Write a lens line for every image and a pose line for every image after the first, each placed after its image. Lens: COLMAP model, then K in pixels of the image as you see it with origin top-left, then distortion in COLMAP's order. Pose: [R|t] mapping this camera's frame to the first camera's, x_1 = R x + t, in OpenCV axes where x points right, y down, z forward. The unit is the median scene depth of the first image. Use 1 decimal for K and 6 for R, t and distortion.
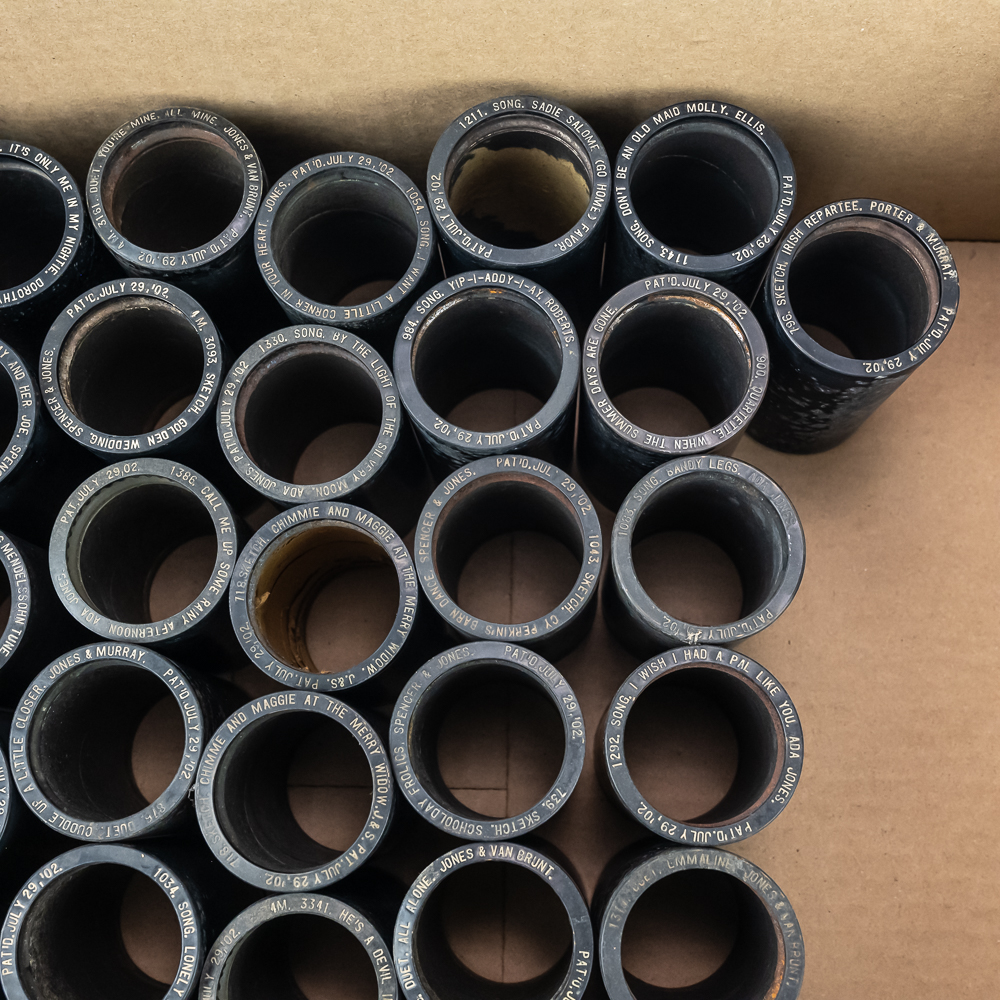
lens RADIAL K [[1375.5, 0, 504.1], [0, 1375.5, 482.0], [0, 0, 1]] dist [-0.008669, 0.041182]
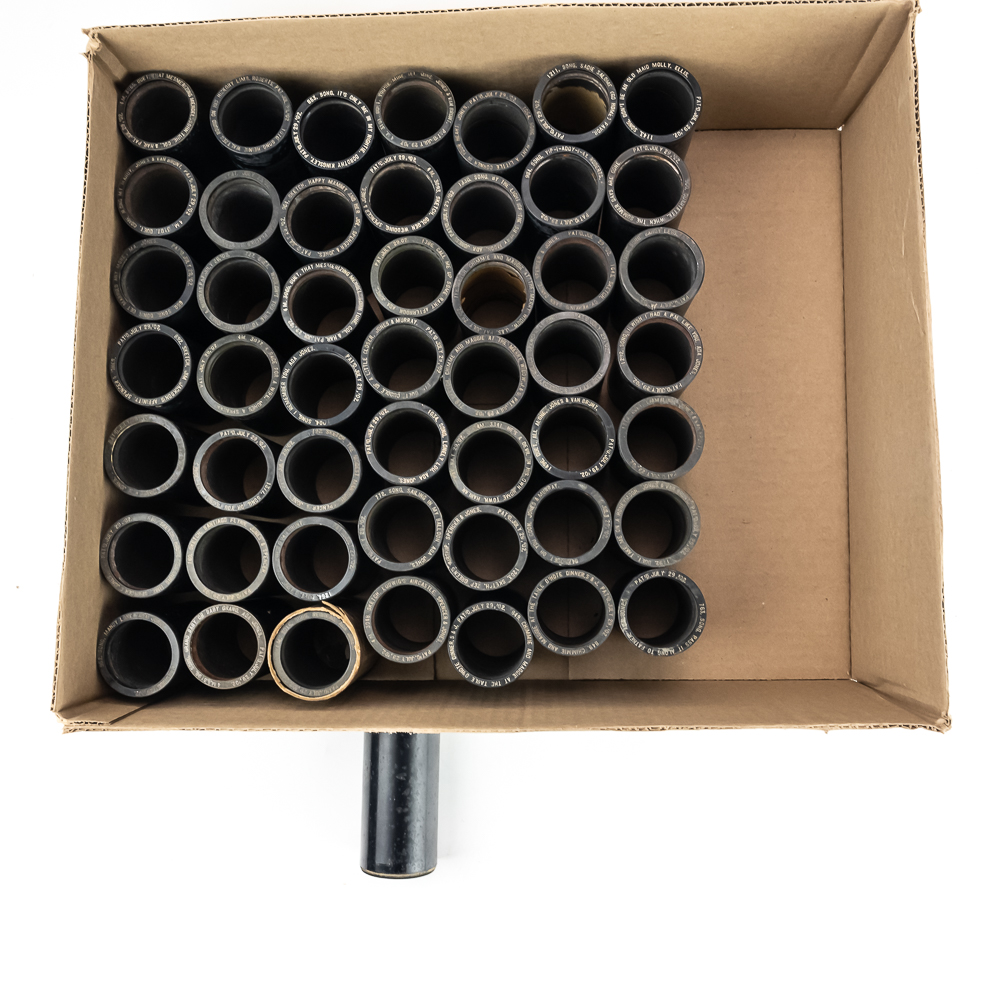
lens RADIAL K [[1042.1, 0, 496.5], [0, 1042.1, 486.7], [0, 0, 1]] dist [-0.017260, 0.026499]
pose [[0.999690, -0.023331, -0.008745, -0.116228], [0.024281, 0.990976, 0.131822, 0.167136], [0.005590, -0.131994, 0.991235, -0.728659]]
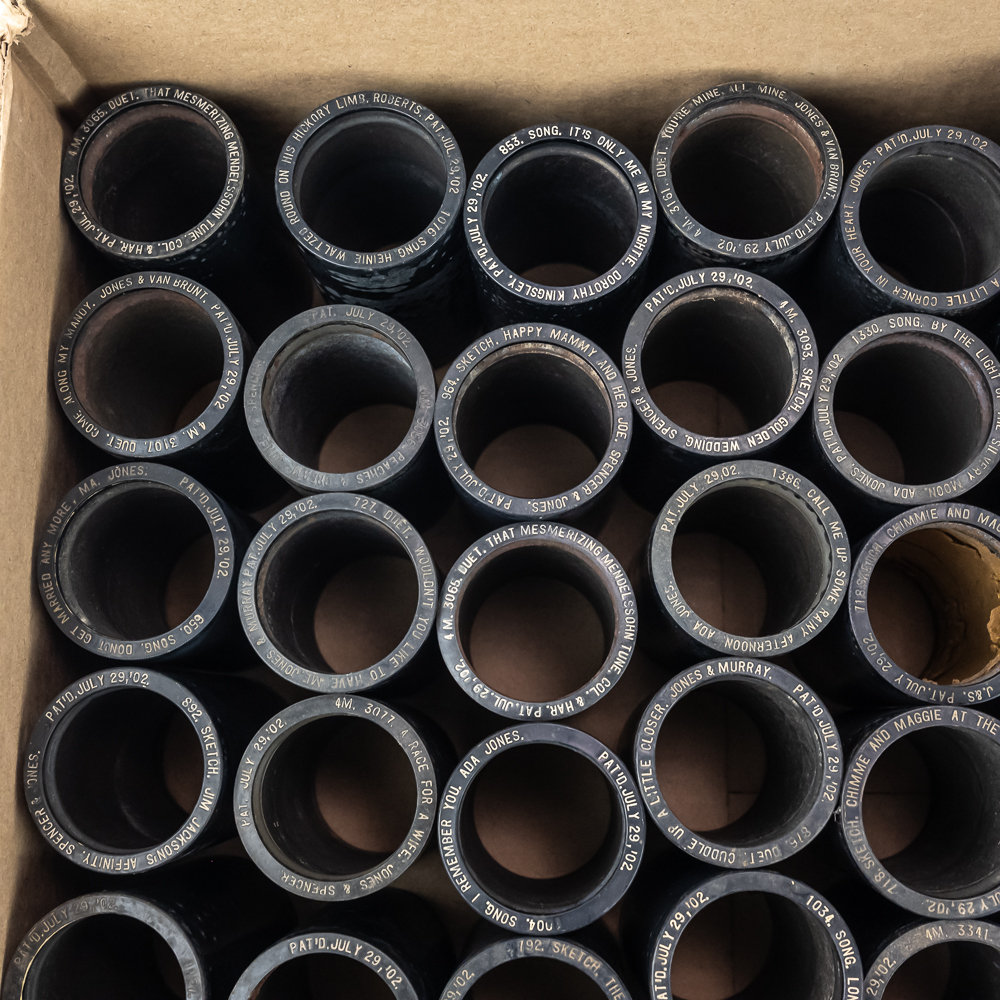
lens RADIAL K [[1366.4, 0, 500.0], [0, 1366.4, 500.0], [0, 0, 1]] dist [-0.017549, 0.071903]
pose [[0.999520, -0.021135, -0.022637, -0.409123], [0.022034, 0.998948, 0.040213, -0.031720], [0.021764, -0.040692, 0.998935, 0.062786]]
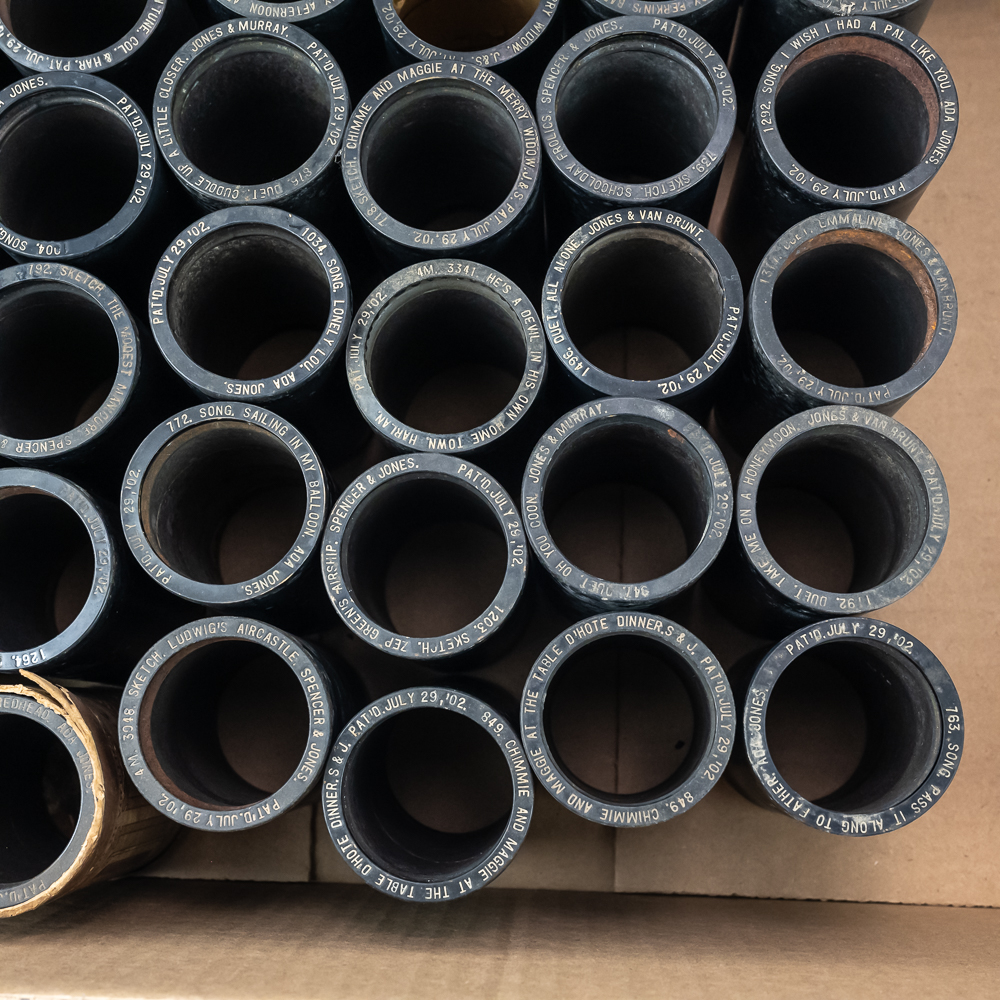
lens RADIAL K [[1526.9, 0, 498.4], [0, 1526.9, 478.2], [0, 0, 1]] dist [-0.008501, 0.083100]
pose [[0.999862, 0.010247, -0.013045, -0.089405], [-0.009690, 0.999069, 0.042037, 0.387044], [0.013464, -0.041905, 0.999031, -0.103417]]
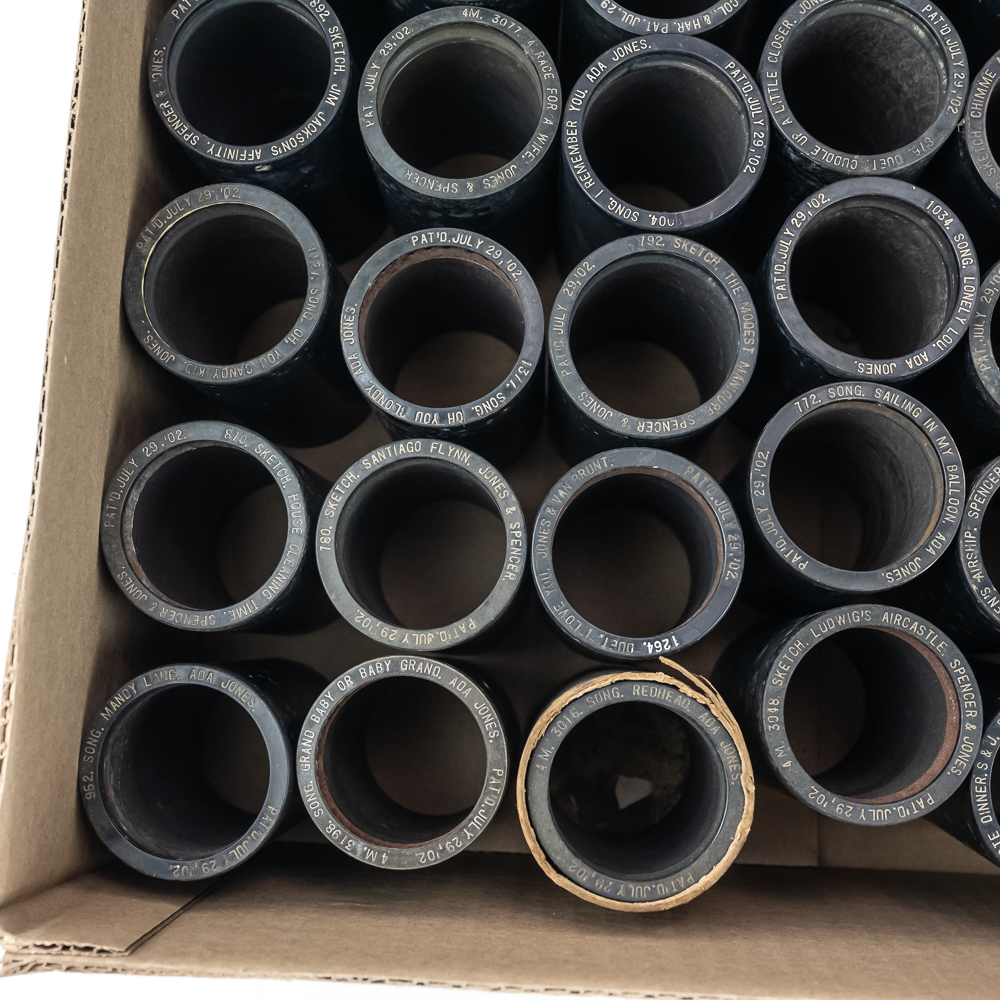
lens RADIAL K [[1526.9, 0, 498.4], [0, 1526.9, 478.2], [0, 0, 1]] dist [-0.008501, 0.083100]
pose [[0.999648, 0.021366, -0.015697, -0.496584], [-0.020105, 0.996866, 0.076508, 0.372121], [0.017283, -0.076166, 0.996945, -0.074936]]
